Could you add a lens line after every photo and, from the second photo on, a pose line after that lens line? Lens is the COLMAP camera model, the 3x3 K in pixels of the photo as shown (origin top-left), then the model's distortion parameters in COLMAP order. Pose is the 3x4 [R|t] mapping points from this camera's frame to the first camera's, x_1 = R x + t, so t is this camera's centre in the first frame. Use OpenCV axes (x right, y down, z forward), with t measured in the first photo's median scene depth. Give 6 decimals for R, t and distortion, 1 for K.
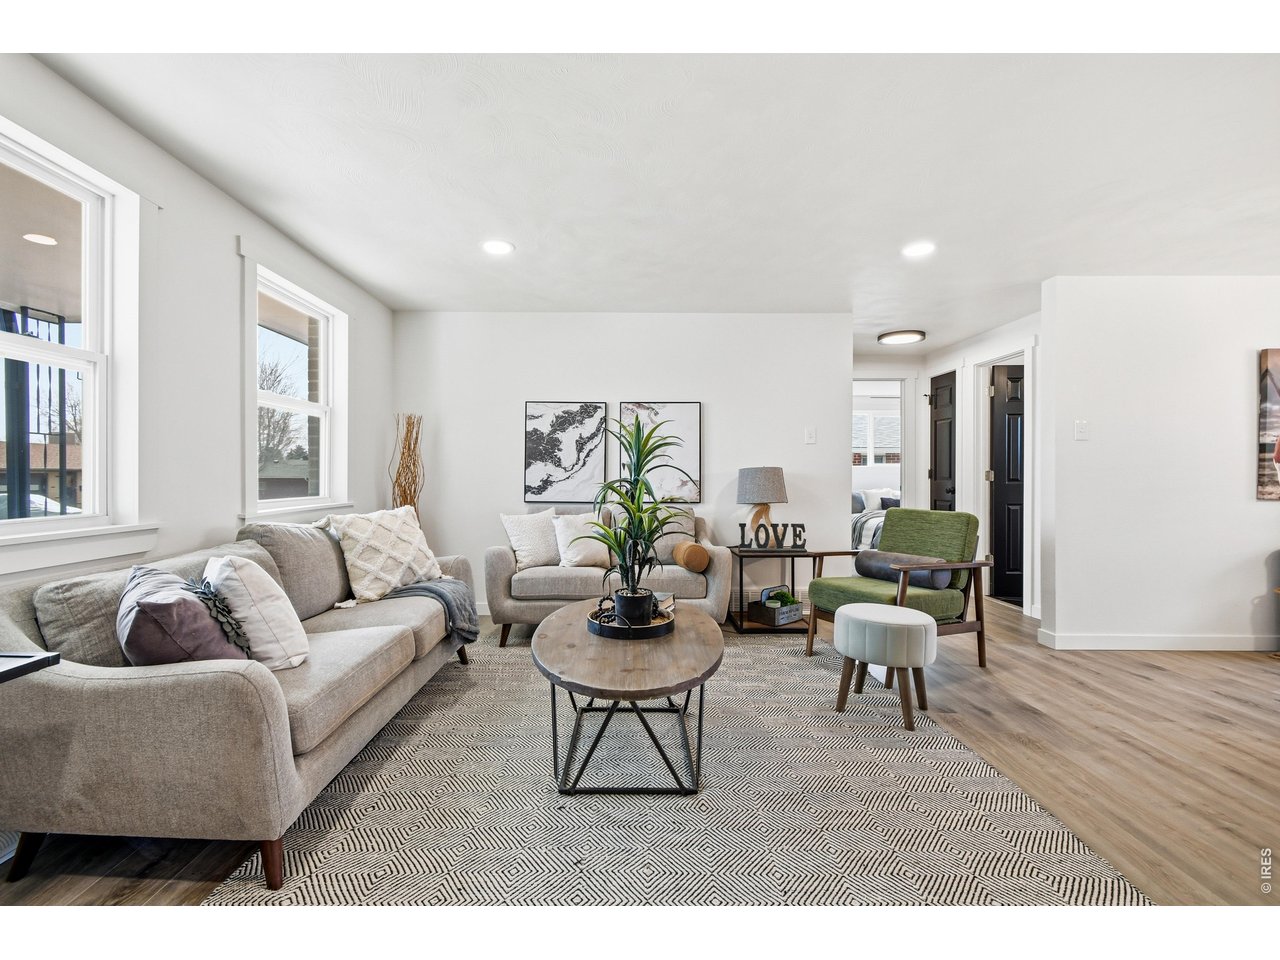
lens RADIAL K [[568.8, 0, 642.1], [0, 568.8, 475.2], [0, 0, 1]] dist [0.010687, -0.006430]
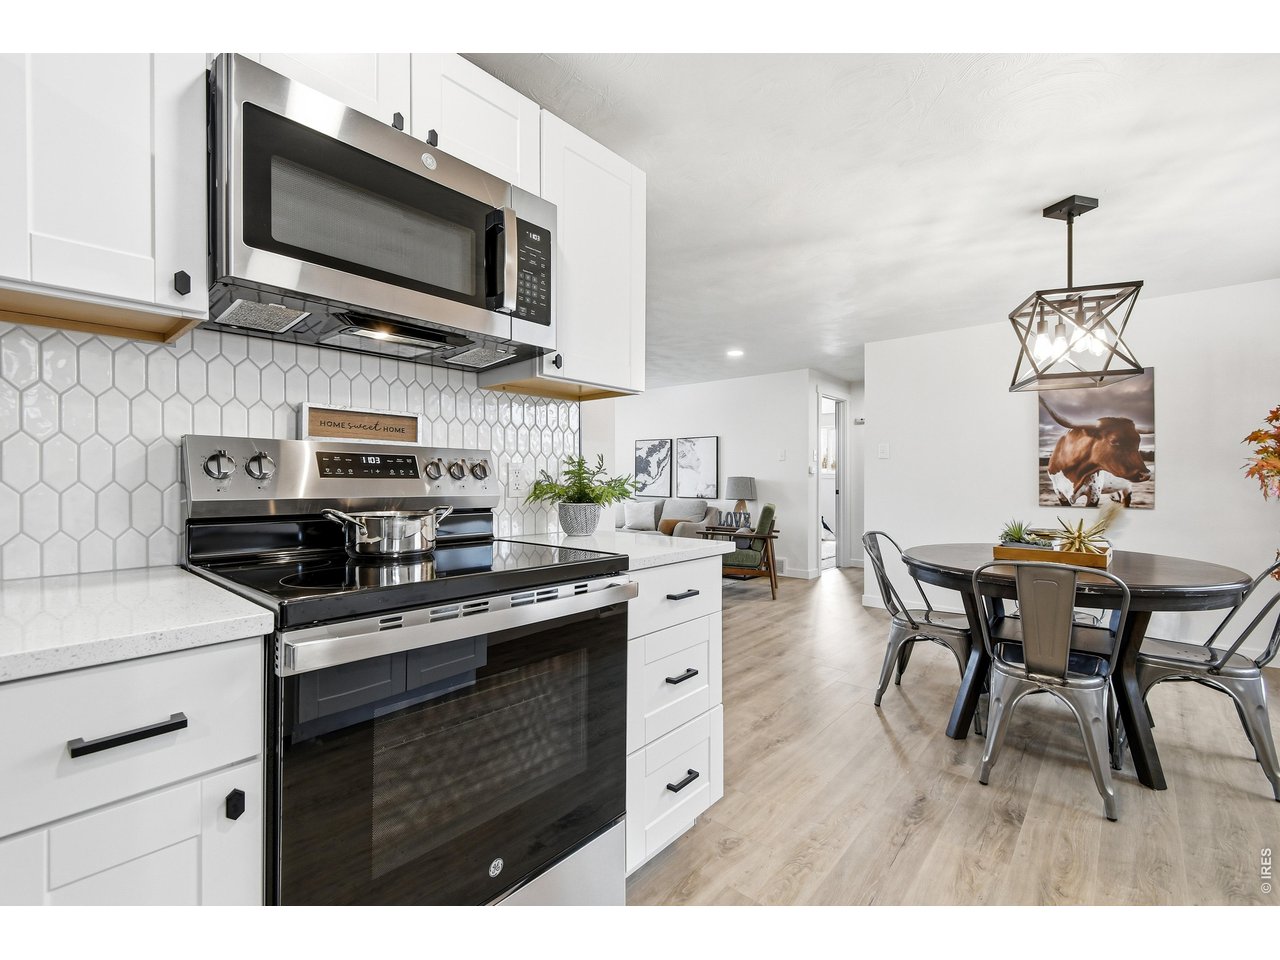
lens RADIAL K [[568.8, 0, 635.8], [0, 568.8, 482.0], [0, 0, 1]] dist [0.010687, -0.006430]
pose [[0.745700, 0.006307, -0.666252, 1.028495], [-0.000392, 0.999959, 0.009027, -0.013260], [0.666282, -0.006470, 0.745672, -0.362737]]
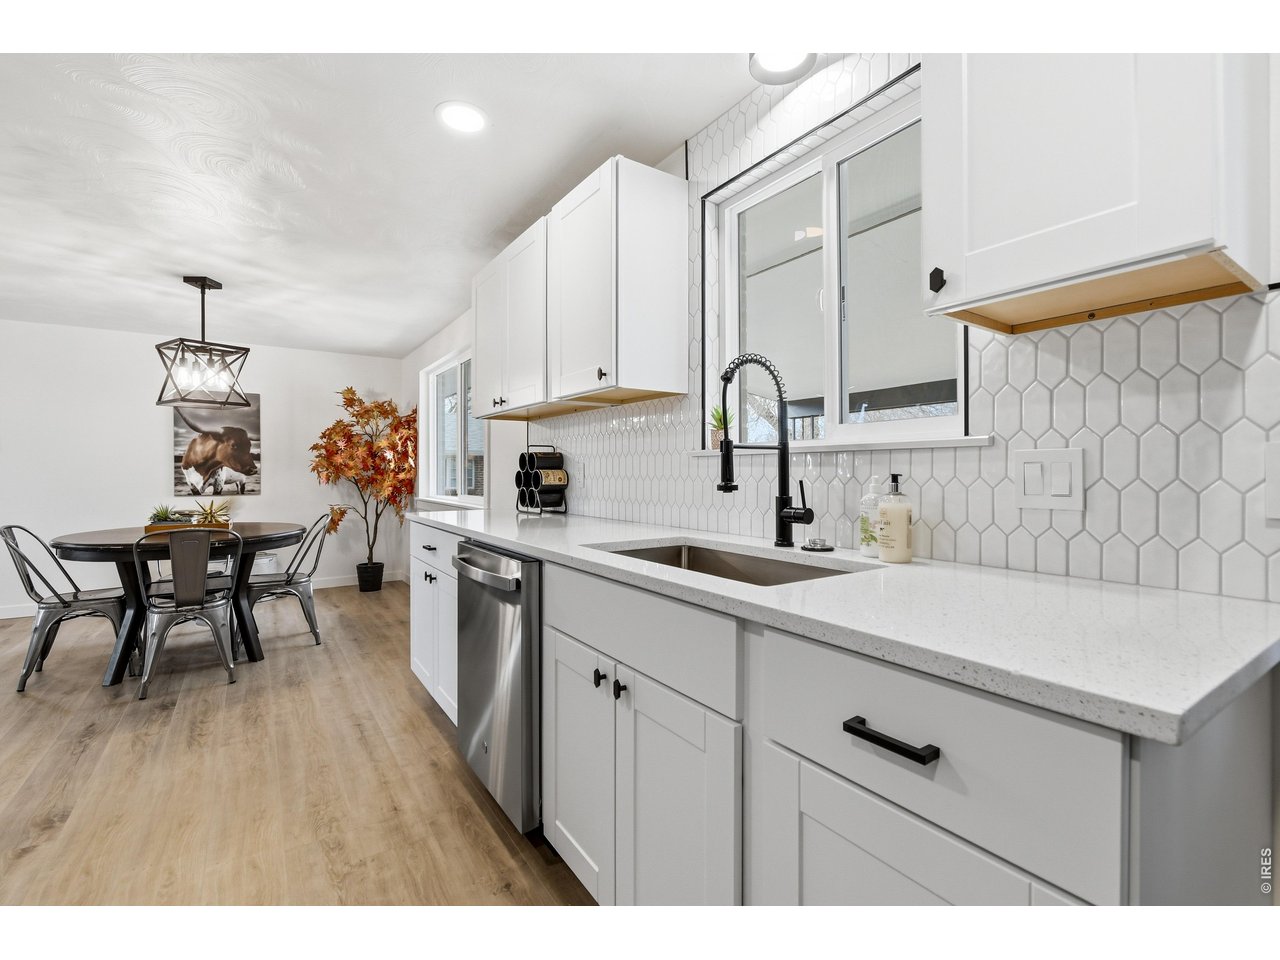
lens RADIAL K [[568.8, 0, 642.6], [0, 568.8, 470.7], [0, 0, 1]] dist [0.010687, -0.006430]
pose [[0.831291, 0.002642, 0.555831, 1.038936], [-0.001086, 0.999995, -0.003128, -0.012760], [-0.555836, 0.001996, 0.831290, -0.672565]]
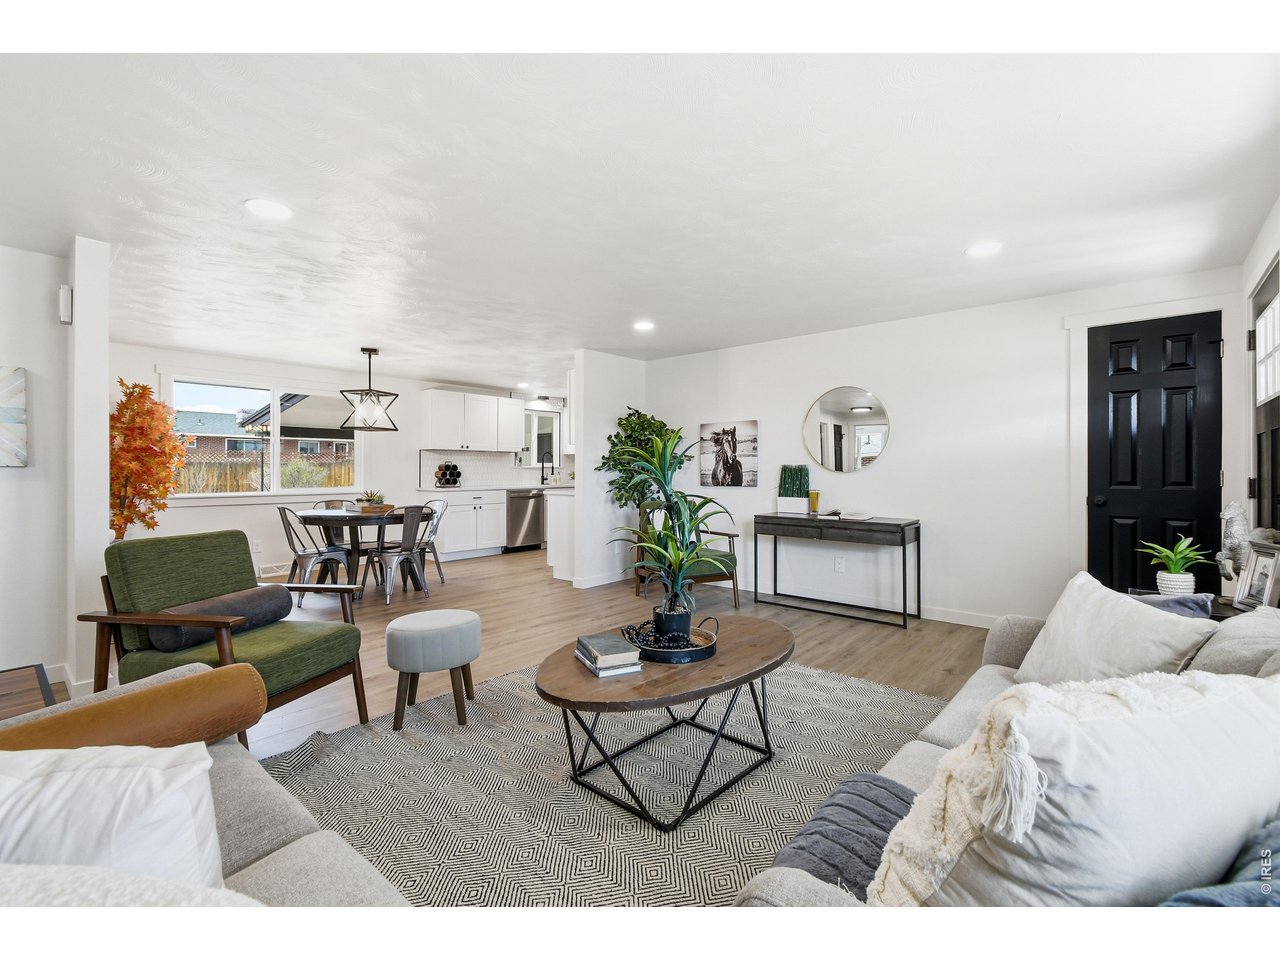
lens RADIAL K [[568.8, 0, 638.2], [0, 568.8, 476.1], [0, 0, 1]] dist [0.010687, -0.006430]
pose [[-0.749550, -0.007368, 0.661906, -0.330207], [-0.001107, 0.999951, 0.009877, -0.017484], [-0.661946, 0.006670, -0.749521, 0.920579]]
